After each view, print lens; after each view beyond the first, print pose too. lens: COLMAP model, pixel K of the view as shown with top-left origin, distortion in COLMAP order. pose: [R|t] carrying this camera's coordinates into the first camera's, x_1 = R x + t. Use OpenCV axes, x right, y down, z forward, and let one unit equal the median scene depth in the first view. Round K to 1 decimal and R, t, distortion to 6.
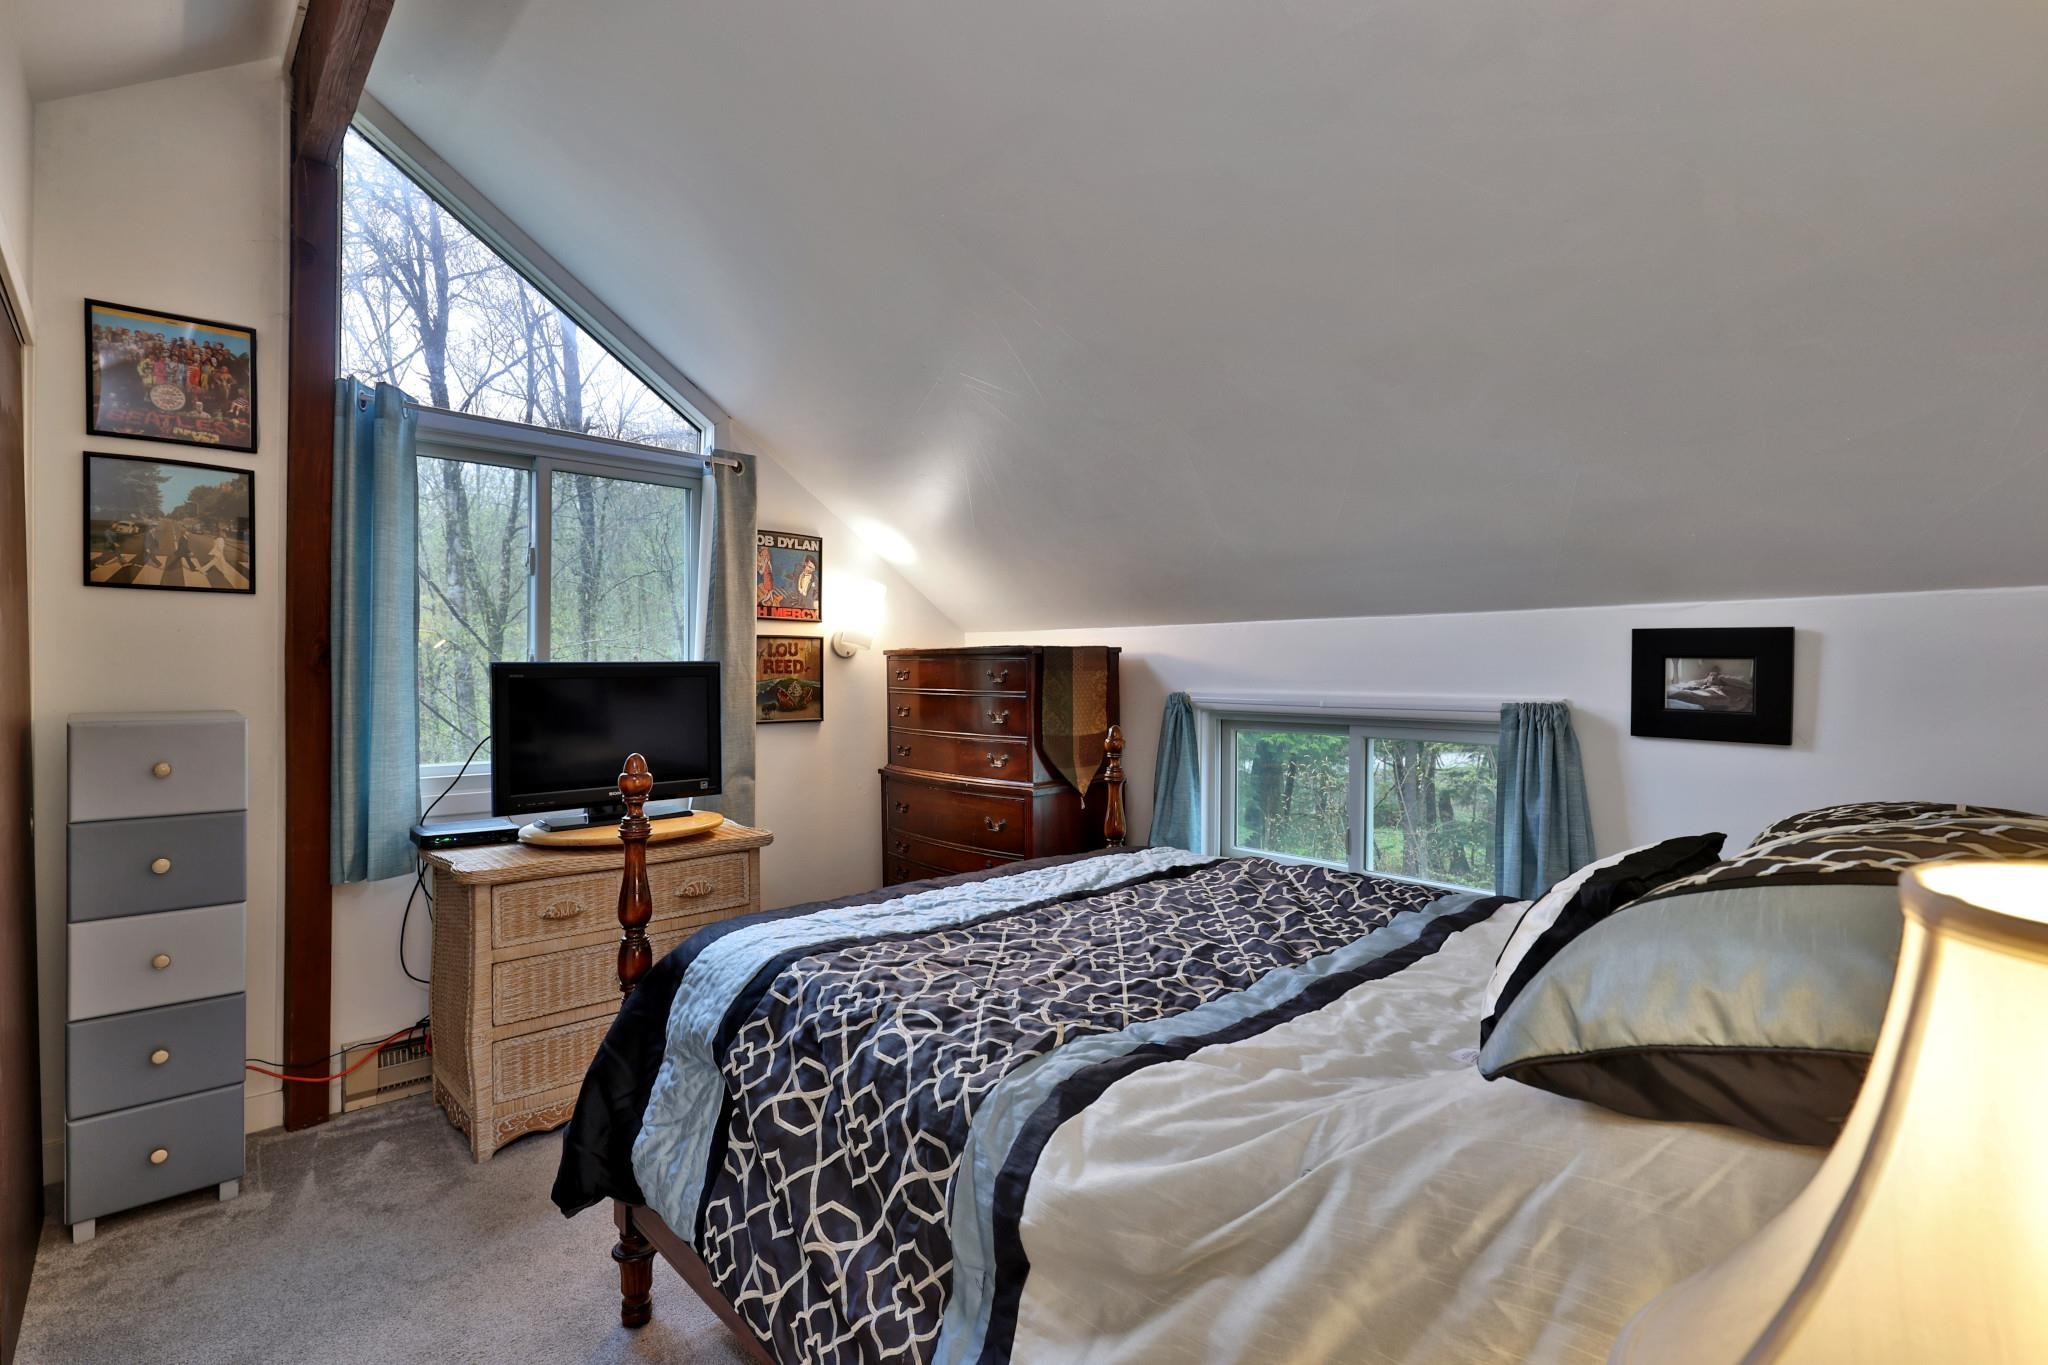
lens RADIAL K [[977.4, 0, 1020.4], [0, 977.4, 682.1], [0, 0, 1]] dist [0.000533, 0.000477]
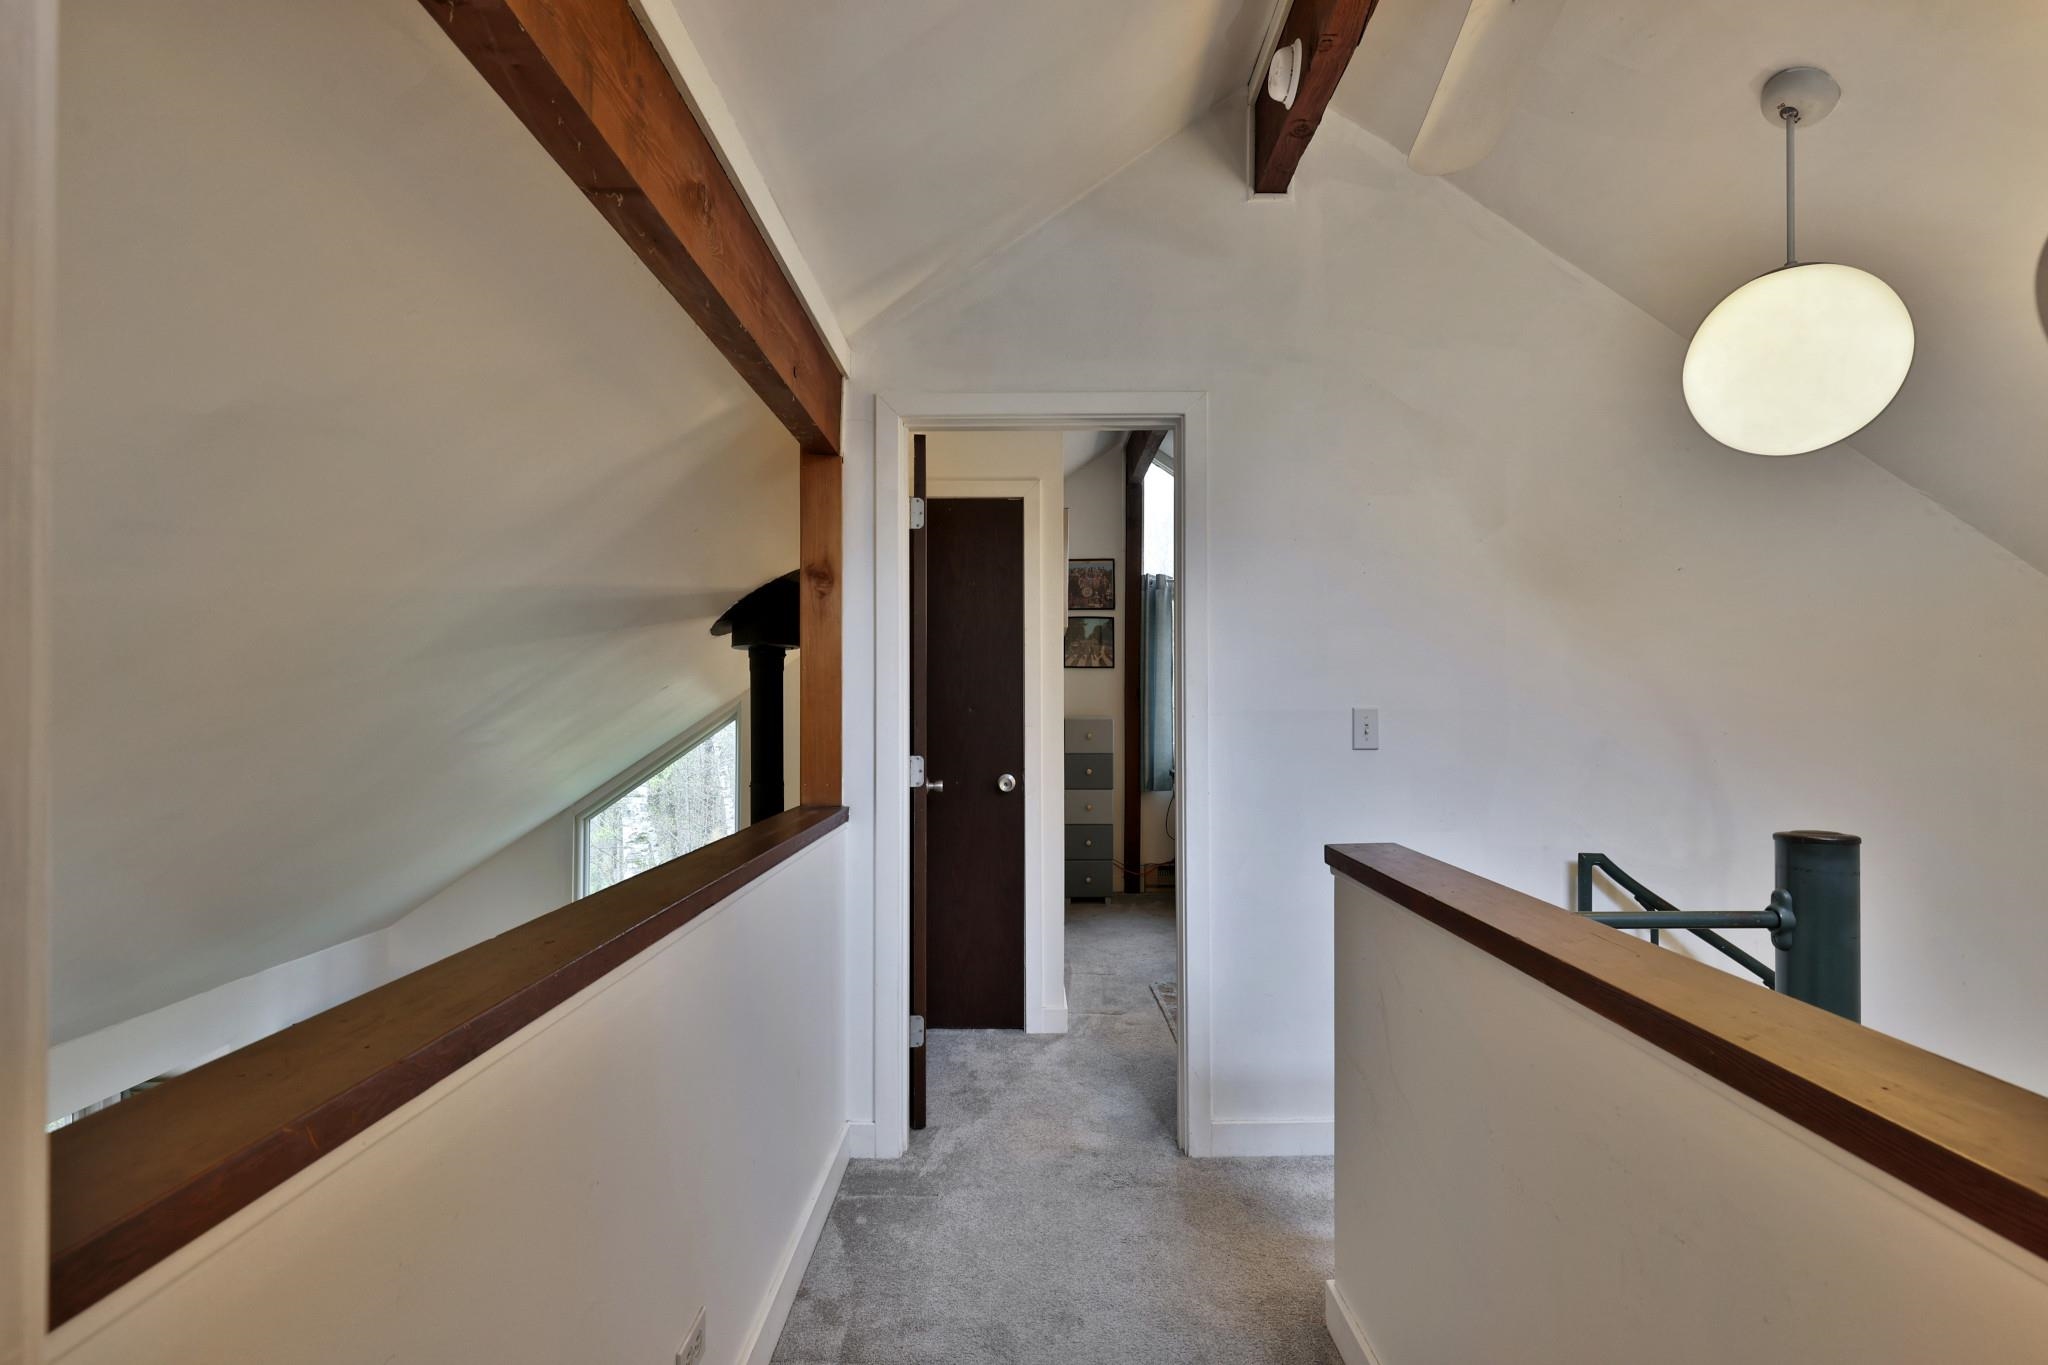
lens RADIAL K [[977.4, 0, 1024.3], [0, 977.4, 691.7], [0, 0, 1]] dist [0.000533, 0.000477]
pose [[0.737476, -0.013961, -0.675229, 0.679745], [-0.000318, 0.999779, -0.021019, 0.018578], [0.675373, 0.015716, 0.737308, -0.926065]]
